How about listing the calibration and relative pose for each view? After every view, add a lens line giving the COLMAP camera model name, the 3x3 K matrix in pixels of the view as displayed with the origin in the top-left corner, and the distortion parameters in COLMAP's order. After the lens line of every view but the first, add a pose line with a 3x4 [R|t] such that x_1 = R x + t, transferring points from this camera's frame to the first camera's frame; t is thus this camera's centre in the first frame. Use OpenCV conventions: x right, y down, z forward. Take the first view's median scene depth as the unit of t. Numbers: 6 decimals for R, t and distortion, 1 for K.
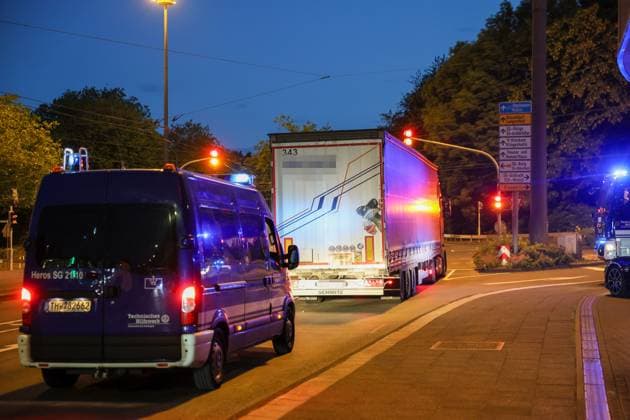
lens RADIAL K [[1069.3, 0, 315.0], [0, 1069.3, 210.0], [0, 0, 1]] dist [0.234545, 0.013235]
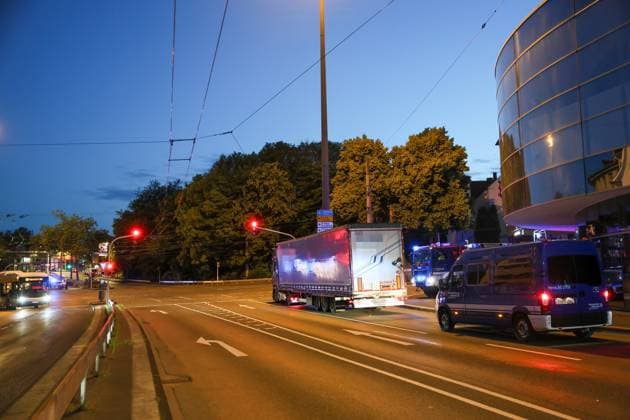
lens RADIAL K [[608.8, 0, 315.0], [0, 608.8, 210.0], [0, 0, 1]] dist [-0.006248, 0.004635]
pose [[0.867361, 0.036768, 0.496319, -0.645950], [0.011286, 0.995558, -0.093475, 0.006546], [-0.497551, 0.086678, 0.863093, 0.080389]]
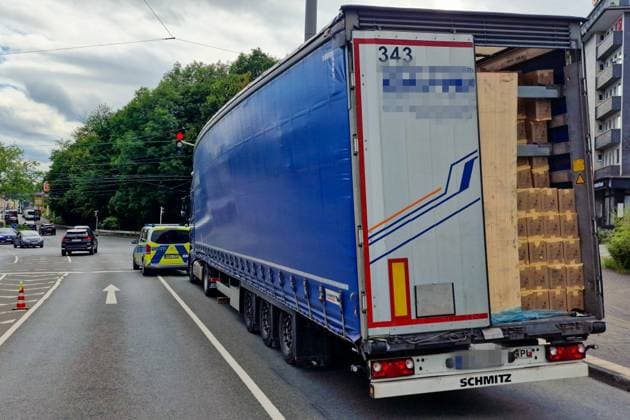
lens RADIAL K [[637.1, 0, 317.0], [0, 637.1, 189.8], [0, 0, 1]] dist [0.005083, 0.012866]
pose [[0.869355, 0.020184, 0.493776, -0.174145], [0.001120, 0.999083, -0.042812, 0.010261], [-0.494187, 0.037772, 0.868534, 0.802025]]
